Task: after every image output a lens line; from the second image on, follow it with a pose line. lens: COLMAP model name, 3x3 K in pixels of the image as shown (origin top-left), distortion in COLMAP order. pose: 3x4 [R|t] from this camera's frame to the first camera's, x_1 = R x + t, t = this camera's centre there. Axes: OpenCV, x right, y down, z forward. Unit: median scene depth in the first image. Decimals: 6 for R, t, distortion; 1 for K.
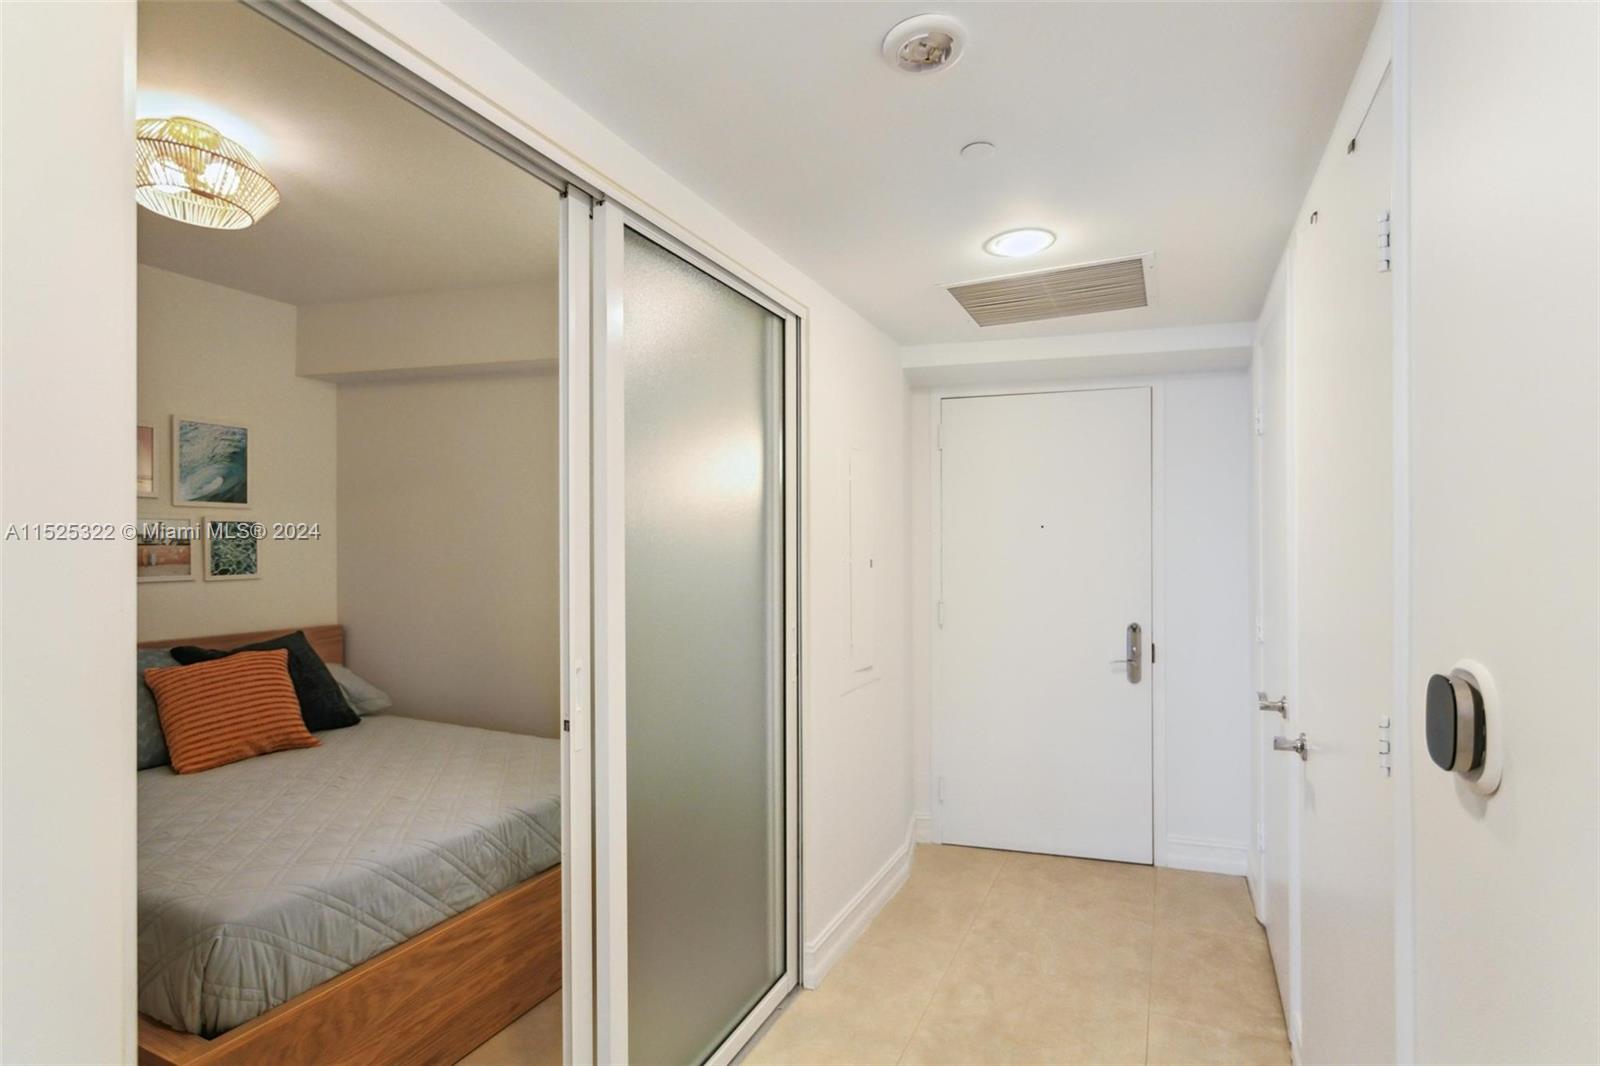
lens RADIAL K [[770.9, 0, 799.8], [0, 770.9, 547.5], [0, 0, 1]] dist [0.006889, 0.000323]
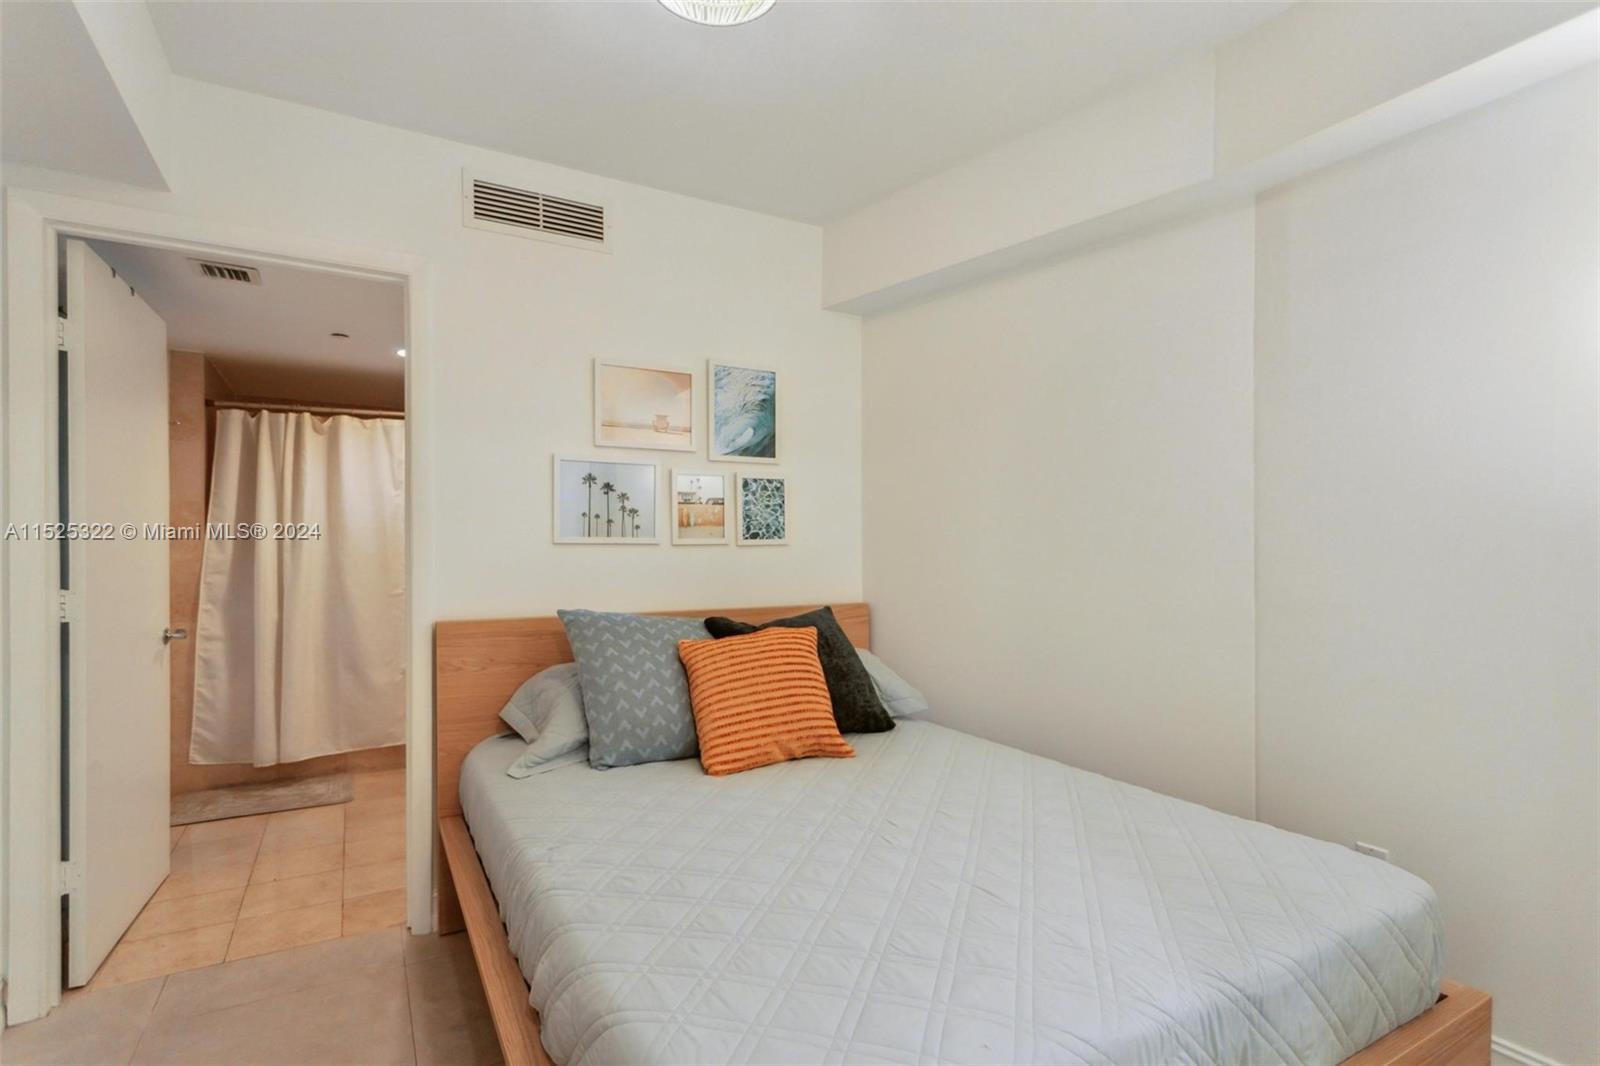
lens RADIAL K [[770.9, 0, 792.6], [0, 770.9, 559.9], [0, 0, 1]] dist [0.006889, 0.000323]
pose [[0.825726, 0.008650, -0.564005, -0.226533], [0.001344, 0.999849, 0.017303, 0.046284], [0.564069, -0.015046, 0.825590, 0.318169]]
